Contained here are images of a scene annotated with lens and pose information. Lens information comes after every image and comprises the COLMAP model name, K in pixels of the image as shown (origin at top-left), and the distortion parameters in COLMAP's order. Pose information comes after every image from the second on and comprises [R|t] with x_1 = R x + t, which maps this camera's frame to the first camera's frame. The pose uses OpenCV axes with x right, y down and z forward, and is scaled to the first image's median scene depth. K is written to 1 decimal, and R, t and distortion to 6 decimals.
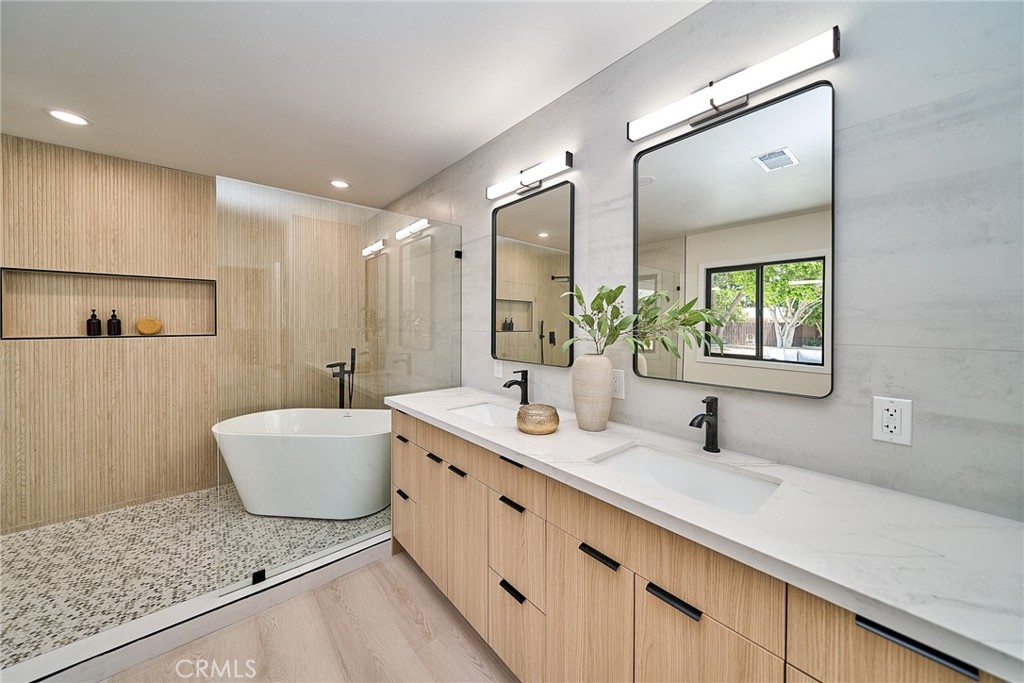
lens RADIAL K [[357.8, 0, 500.2], [0, 357.8, 327.0], [0, 0, 1]] dist [-0.000715, -0.000210]
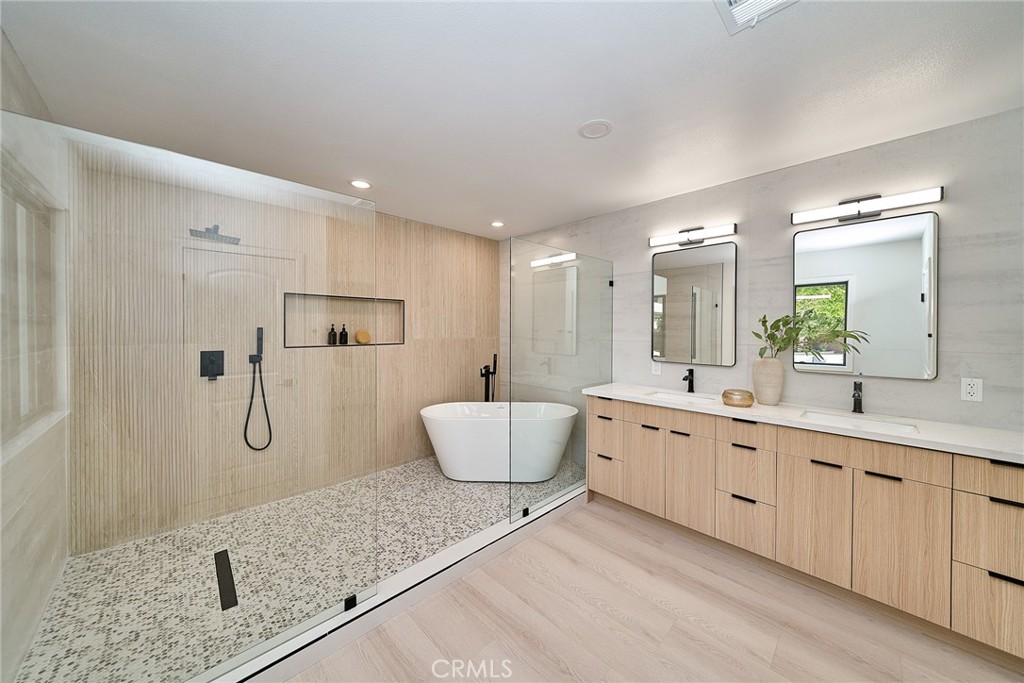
lens RADIAL K [[357.0, 0, 497.5], [0, 357.0, 332.2], [0, 0, 1]] dist [-0.000629, -0.000188]
pose [[0.998296, -0.000024, 0.058359, -0.655482], [-0.000063, 0.999999, 0.001499, -0.024052], [-0.058359, -0.001500, 0.998295, -0.325400]]
